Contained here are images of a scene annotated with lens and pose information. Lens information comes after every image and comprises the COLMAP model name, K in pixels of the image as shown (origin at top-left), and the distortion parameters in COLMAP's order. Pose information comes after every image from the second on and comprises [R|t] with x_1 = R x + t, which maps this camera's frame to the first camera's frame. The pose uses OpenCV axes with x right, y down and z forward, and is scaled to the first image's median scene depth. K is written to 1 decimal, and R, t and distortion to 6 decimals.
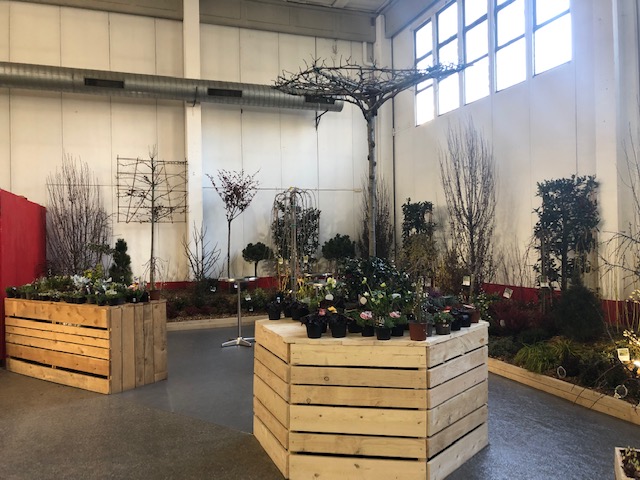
lens RADIAL K [[518.8, 0, 319.5], [0, 518.8, 237.5], [0, 0, 1]] dist [0.044060, -0.056084]
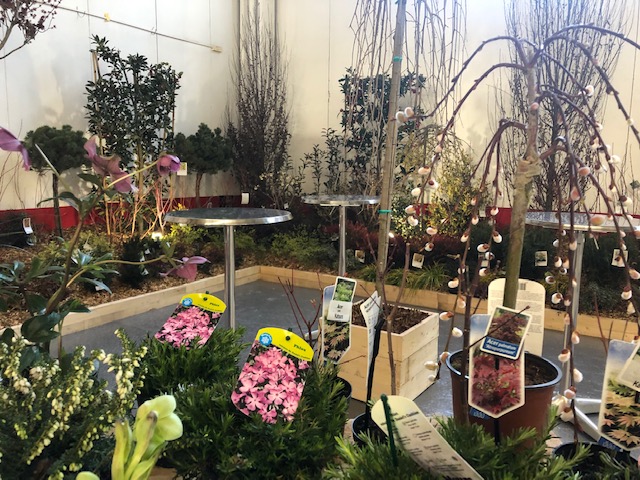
lens RADIAL K [[518.8, 0, 324.3], [0, 518.8, 240.8], [0, 0, 1]] dist [0.044060, -0.056084]
pose [[0.785022, -0.062333, 0.616324, -0.235155], [-0.034213, 0.989043, 0.143607, 0.035879], [-0.618523, -0.133821, 0.774288, 0.547512]]
